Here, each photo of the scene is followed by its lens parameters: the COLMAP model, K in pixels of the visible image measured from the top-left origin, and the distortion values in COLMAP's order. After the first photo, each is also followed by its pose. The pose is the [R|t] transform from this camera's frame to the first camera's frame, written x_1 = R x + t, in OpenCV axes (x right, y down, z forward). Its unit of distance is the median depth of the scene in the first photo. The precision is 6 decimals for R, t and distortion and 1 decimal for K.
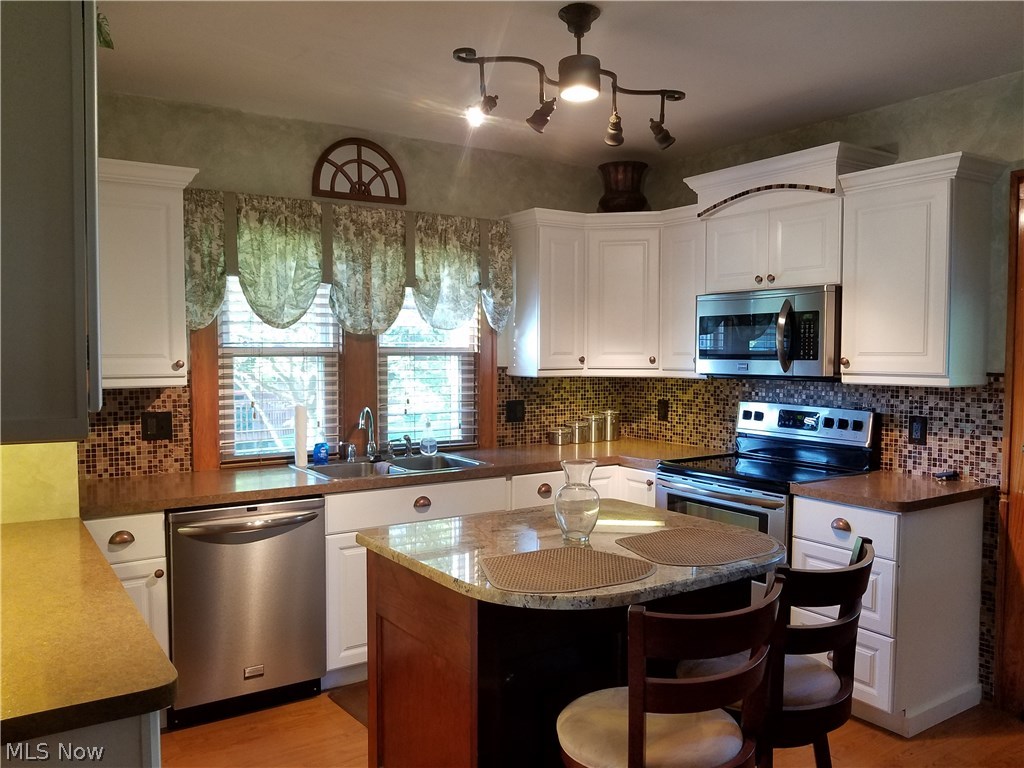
lens RADIAL K [[802.9, 0, 507.9], [0, 802.9, 382.6], [0, 0, 1]] dist [0.003276, 0.001070]
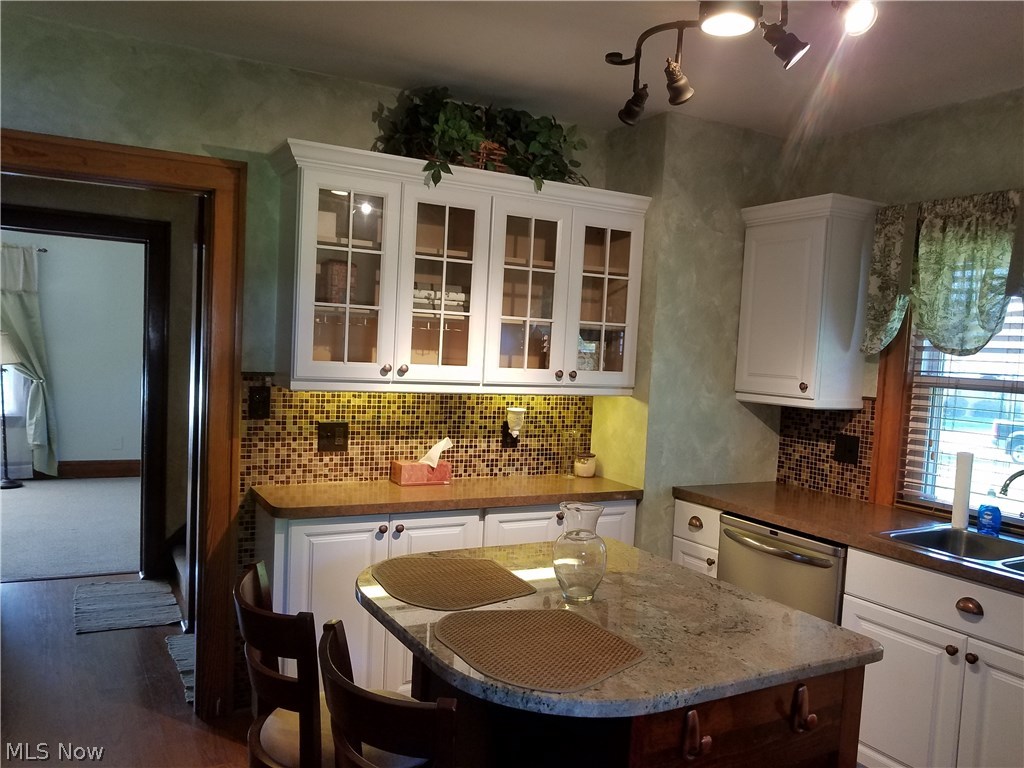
lens RADIAL K [[802.9, 0, 506.6], [0, 802.9, 389.1], [0, 0, 1]] dist [0.003276, 0.001070]
pose [[-0.049480, 0.052253, -0.997407, 0.596988], [-0.092645, 0.994085, 0.056675, -0.039109], [0.994469, 0.095209, -0.044347, 0.616818]]
